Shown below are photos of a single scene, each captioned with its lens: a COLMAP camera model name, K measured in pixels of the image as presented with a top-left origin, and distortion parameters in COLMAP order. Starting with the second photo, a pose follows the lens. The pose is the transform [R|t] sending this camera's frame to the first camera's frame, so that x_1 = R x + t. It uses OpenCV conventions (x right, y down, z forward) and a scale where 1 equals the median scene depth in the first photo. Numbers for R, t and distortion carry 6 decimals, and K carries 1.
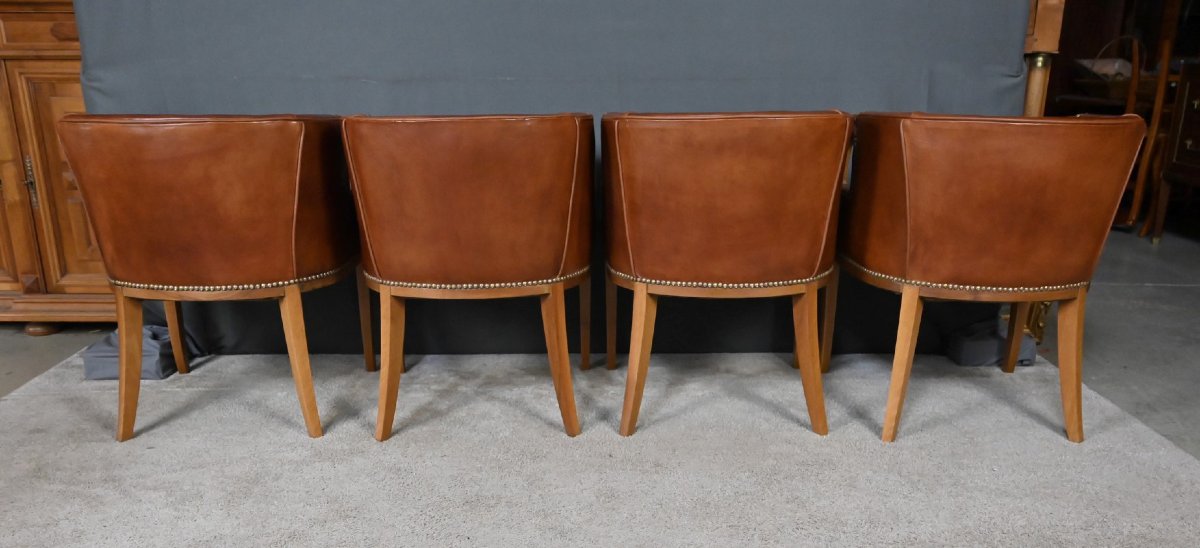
lens RADIAL K [[792.7, 0, 603.1], [0, 792.7, 344.3], [0, 0, 1]] dist [0.002125, 0.001081]
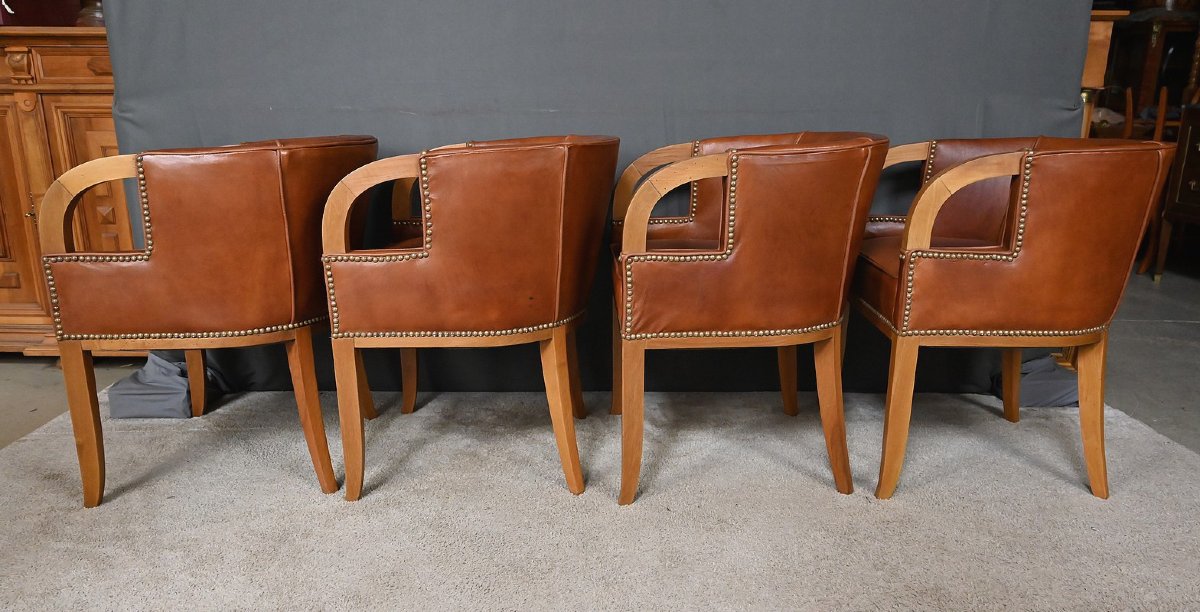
lens RADIAL K [[713.5, 0, 597.3], [0, 713.5, 341.7], [0, 0, 1]] dist [0.003052, 0.000605]
pose [[0.999977, 0.003482, -0.005809, -0.051107], [-0.003702, 0.999260, -0.038277, -0.016247], [0.005671, 0.038298, 0.999250, 0.121837]]
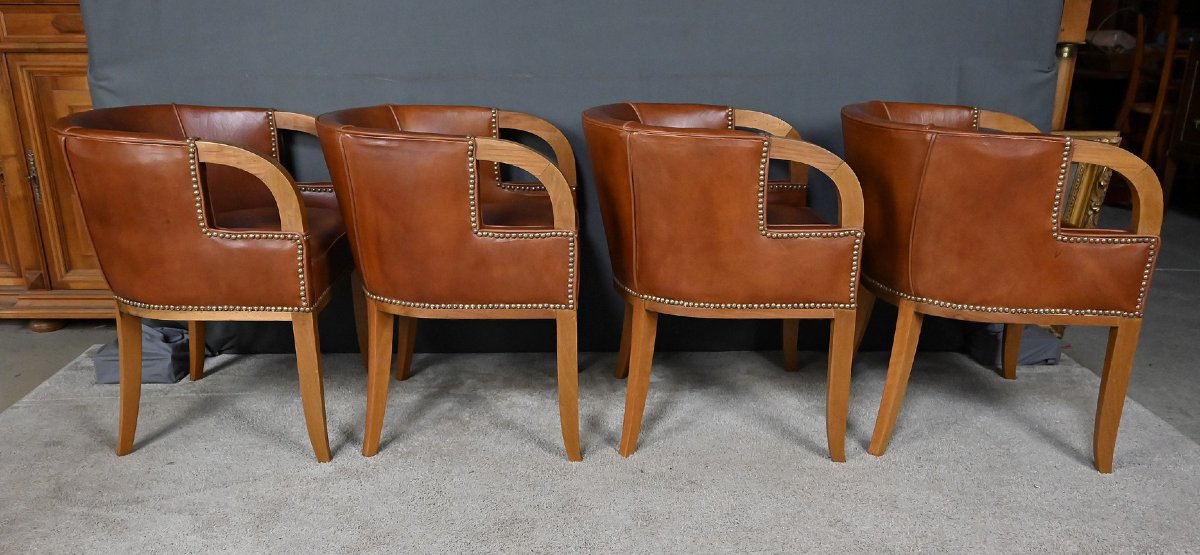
lens RADIAL K [[786.4, 0, 585.0], [0, 786.4, 322.0], [0, 0, 1]] dist [0.001111, 0.002601]
pose [[0.999993, -0.002806, 0.002368, -0.046532], [0.002750, 0.999724, 0.023334, -0.049430], [-0.002433, -0.023327, 0.999725, 0.024816]]
